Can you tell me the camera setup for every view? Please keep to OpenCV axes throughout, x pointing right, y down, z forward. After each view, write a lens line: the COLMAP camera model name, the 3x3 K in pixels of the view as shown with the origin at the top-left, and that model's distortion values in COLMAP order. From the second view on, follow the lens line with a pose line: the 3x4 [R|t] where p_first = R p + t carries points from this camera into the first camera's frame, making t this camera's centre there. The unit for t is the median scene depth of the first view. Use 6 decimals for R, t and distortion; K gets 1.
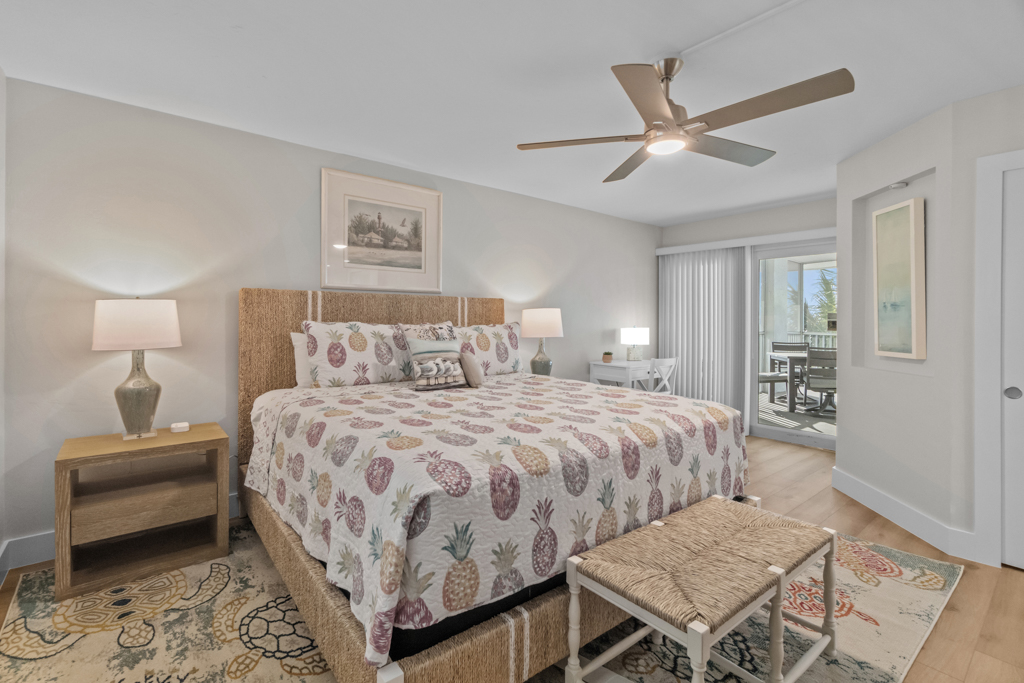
lens RADIAL K [[466.5, 0, 494.2], [0, 466.5, 309.5], [0, 0, 1]] dist [0.008075, 0.000081]
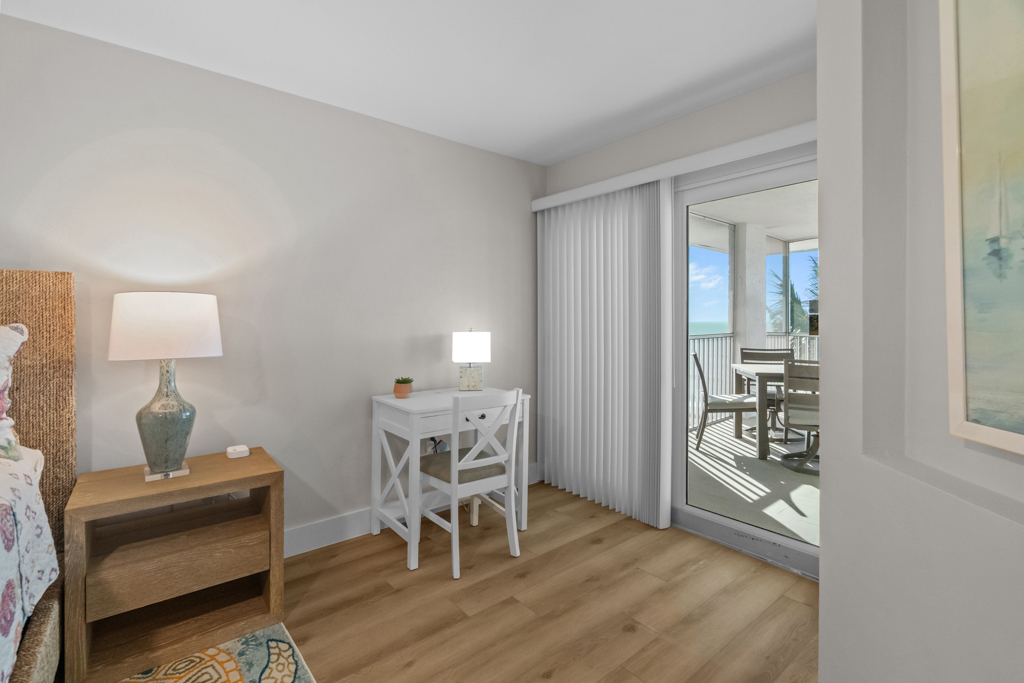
lens RADIAL K [[466.5, 0, 500.8], [0, 466.5, 316.6], [0, 0, 1]] dist [0.008075, 0.000081]
pose [[0.999918, -0.006600, 0.010938, 0.339017], [0.006448, 0.999882, 0.013916, 0.013619], [-0.011028, -0.013844, 0.999843, 0.451641]]
